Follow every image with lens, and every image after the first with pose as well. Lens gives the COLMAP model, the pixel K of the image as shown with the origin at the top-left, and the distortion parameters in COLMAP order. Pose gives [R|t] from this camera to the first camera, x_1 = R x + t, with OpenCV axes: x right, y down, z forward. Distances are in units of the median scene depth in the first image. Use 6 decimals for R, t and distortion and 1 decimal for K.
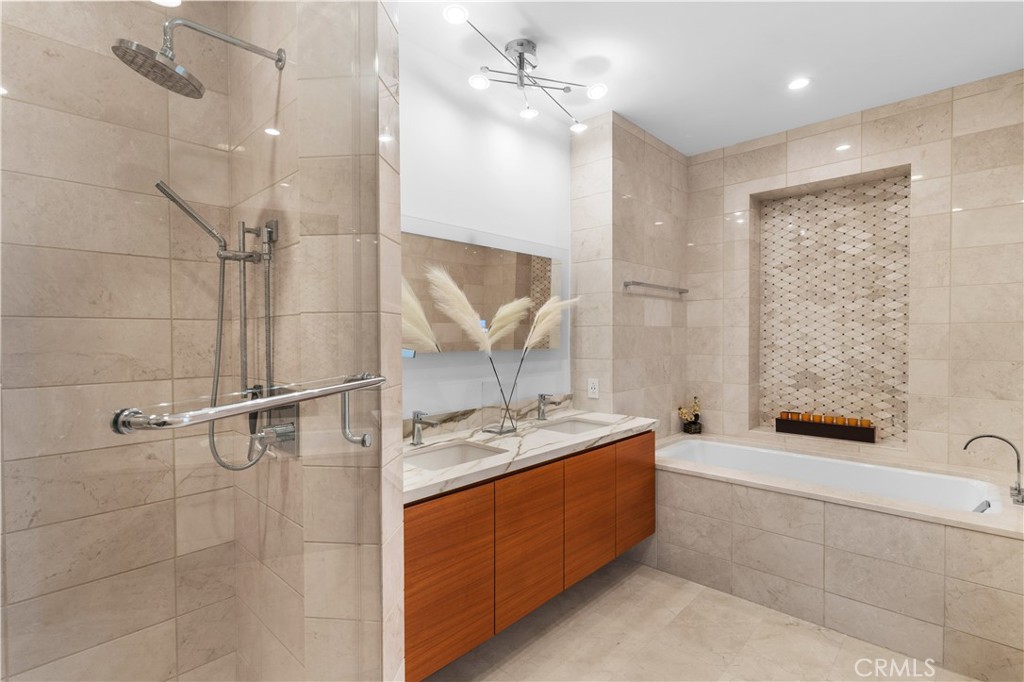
lens RADIAL K [[491.0, 0, 508.5], [0, 491.0, 341.8], [0, 0, 1]] dist [0.001281, -0.000535]
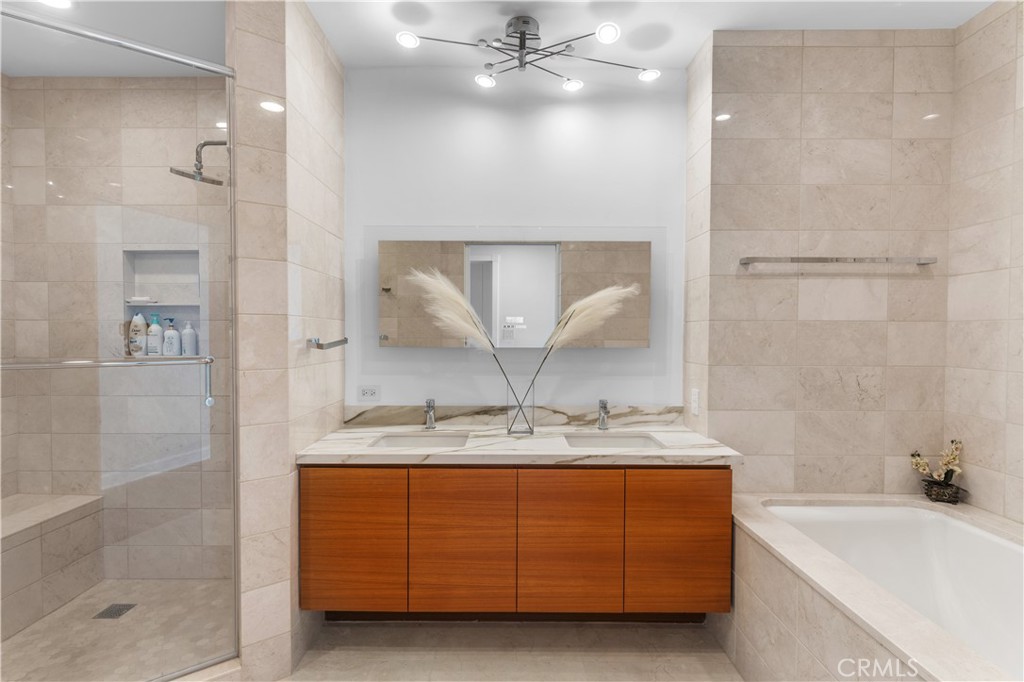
lens RADIAL K [[491.0, 0, 508.6], [0, 491.0, 342.6], [0, 0, 1]] dist [0.001281, -0.000535]
pose [[0.681150, 0.020618, -0.731854, 0.577566], [-0.015862, 0.999784, 0.013404, -0.004083], [0.731972, 0.002479, 0.681330, 0.279541]]
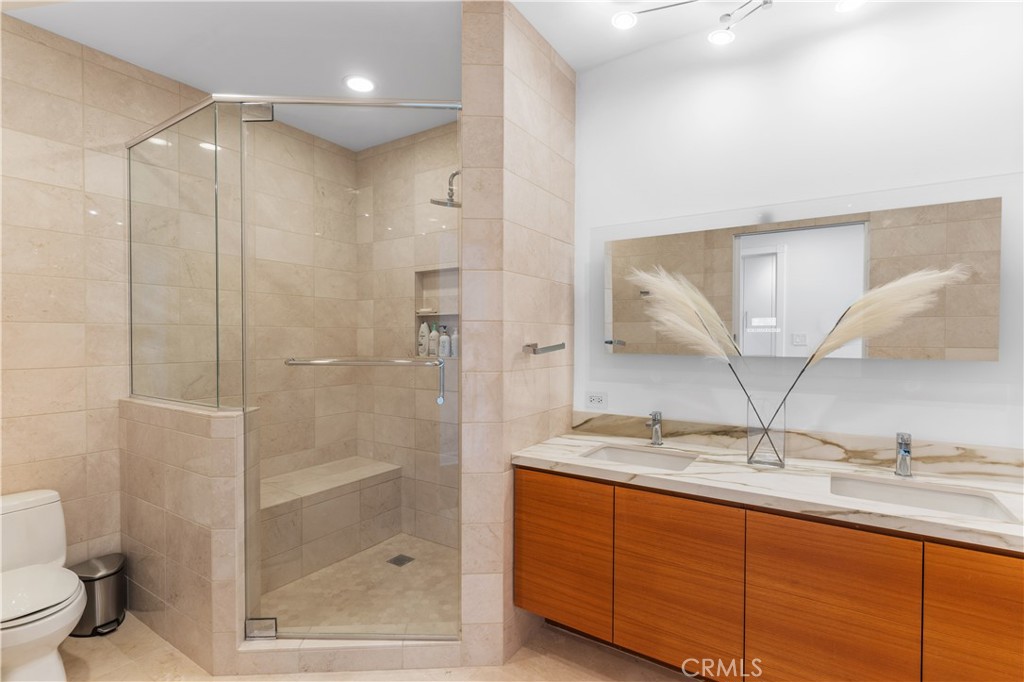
lens RADIAL K [[491.0, 0, 502.5], [0, 491.0, 342.9], [0, 0, 1]] dist [0.001281, -0.000535]
pose [[0.161280, 0.016478, -0.986771, 0.577549], [-0.016947, 0.999759, 0.013925, -0.006269], [0.986763, 0.014477, 0.161521, 0.400425]]
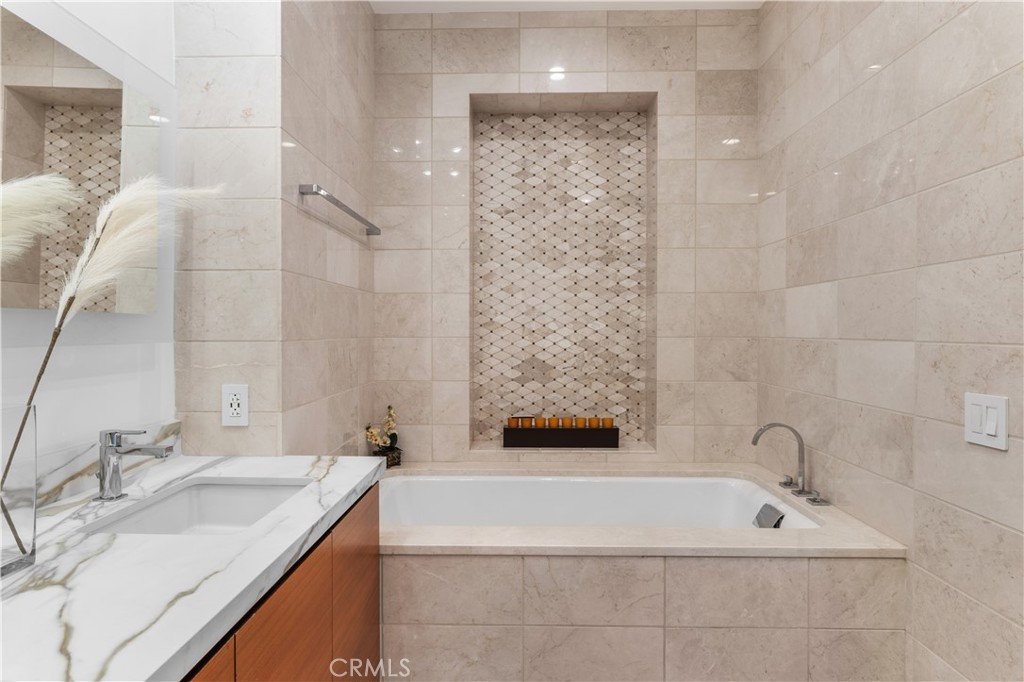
lens RADIAL K [[597.9, 0, 507.5], [0, 597.9, 335.6], [0, 0, 1]] dist [-0.003577, -0.000689]
pose [[0.745633, -0.001239, 0.666356, -0.010666], [0.004931, 0.999981, -0.003659, 0.035679], [-0.666338, 0.006014, 0.745625, 0.445265]]
